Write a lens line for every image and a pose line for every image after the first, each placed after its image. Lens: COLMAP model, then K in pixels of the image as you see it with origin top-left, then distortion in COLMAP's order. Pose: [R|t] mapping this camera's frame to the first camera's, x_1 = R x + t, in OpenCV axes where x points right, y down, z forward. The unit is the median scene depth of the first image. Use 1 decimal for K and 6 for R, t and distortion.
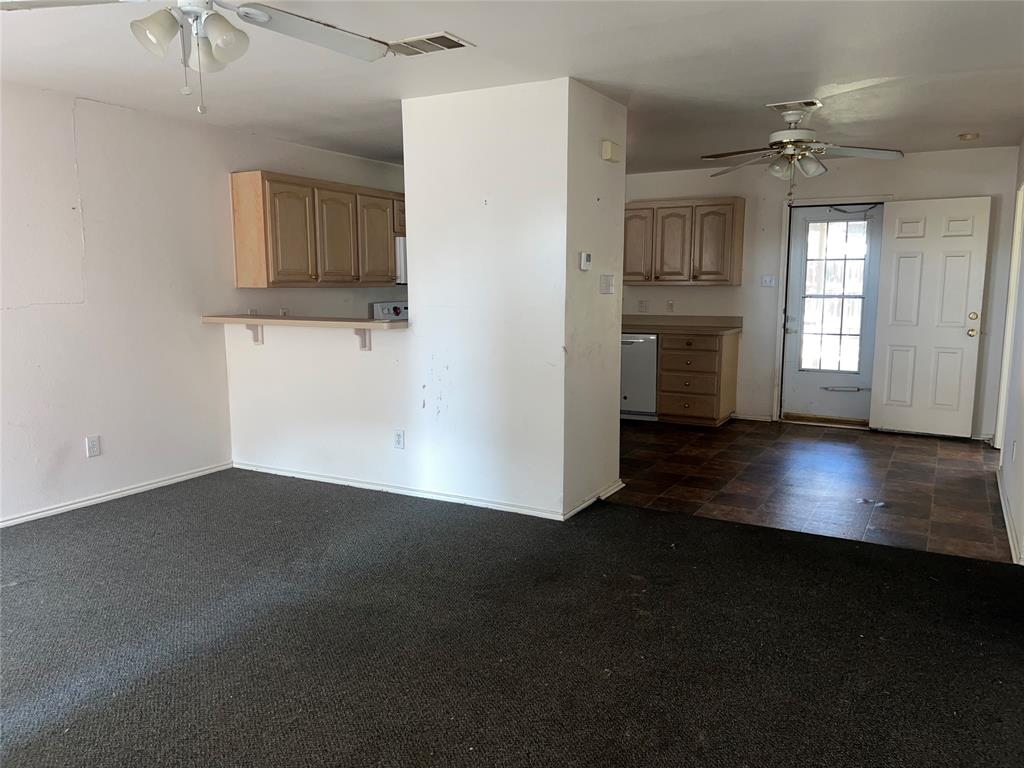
lens RADIAL K [[782.1, 0, 512.3], [0, 782.1, 389.1], [0, 0, 1]] dist [0.017574, -0.003600]
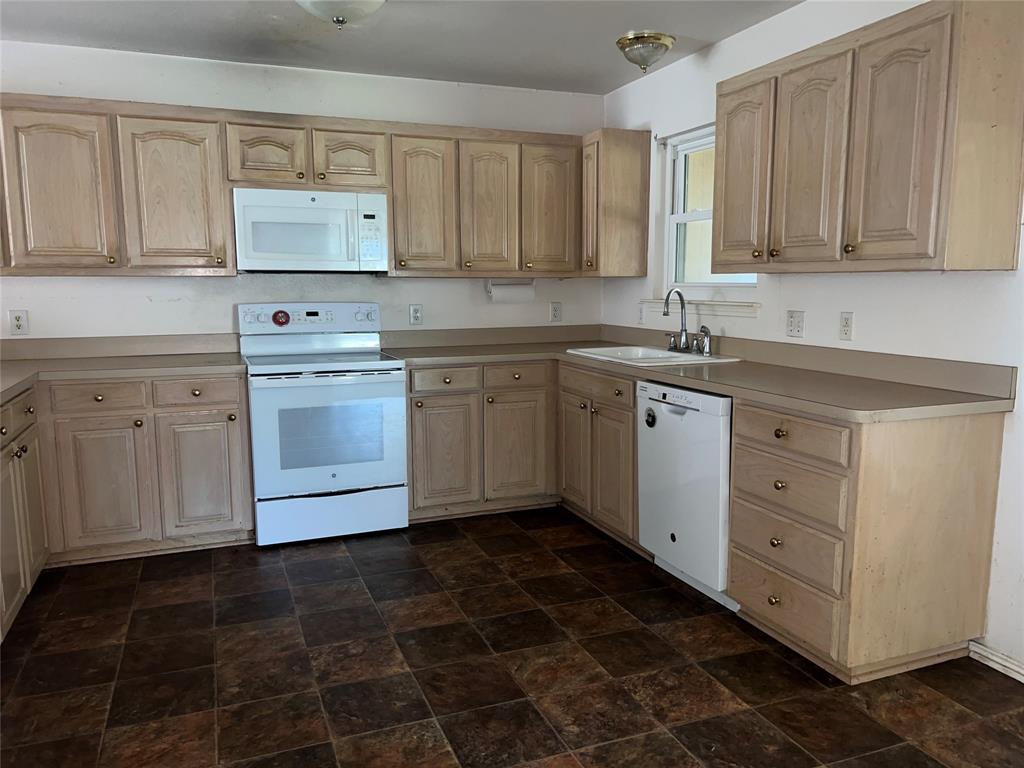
lens RADIAL K [[782.1, 0, 512.3], [0, 782.1, 386.4], [0, 0, 1]] dist [0.017574, -0.003600]
pose [[0.773572, 0.085477, -0.627917, 0.401171], [-0.084981, 0.995904, 0.030876, -0.090867], [0.627984, 0.029476, 0.777668, 0.724285]]
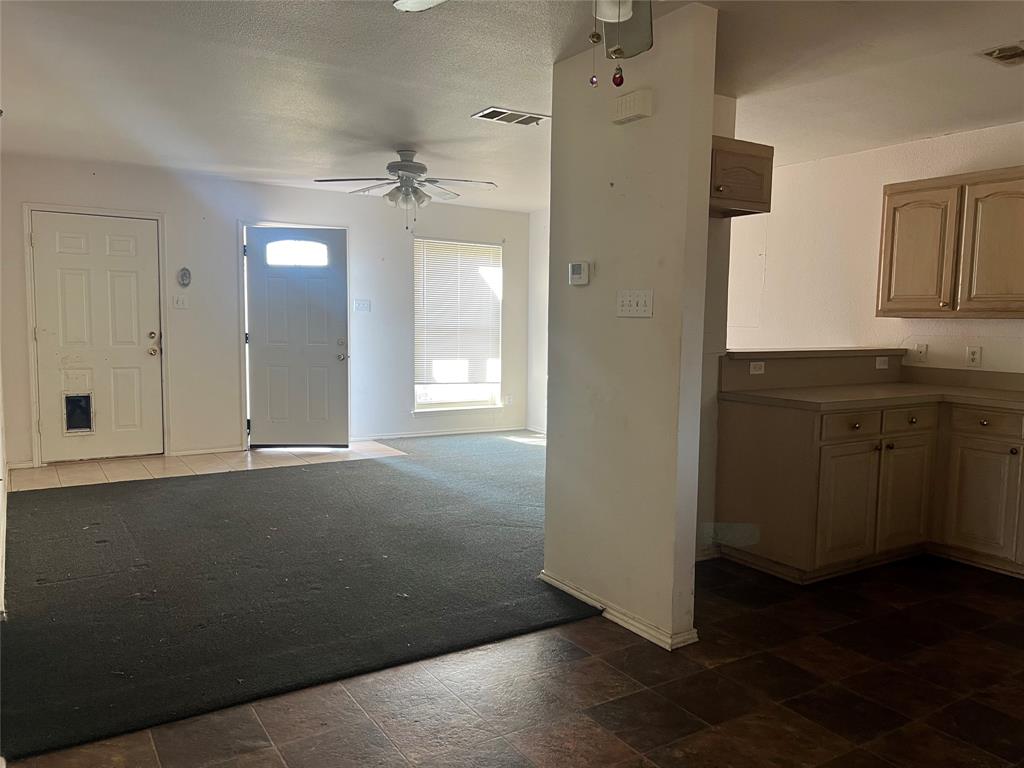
lens RADIAL K [[782.1, 0, 513.0], [0, 782.1, 383.9], [0, 0, 1]] dist [0.017574, -0.003600]
pose [[-0.478507, 0.068277, -0.875425, 0.568913], [-0.134526, 0.979502, 0.149926, -0.115826], [0.867718, 0.189508, -0.459514, 0.923903]]
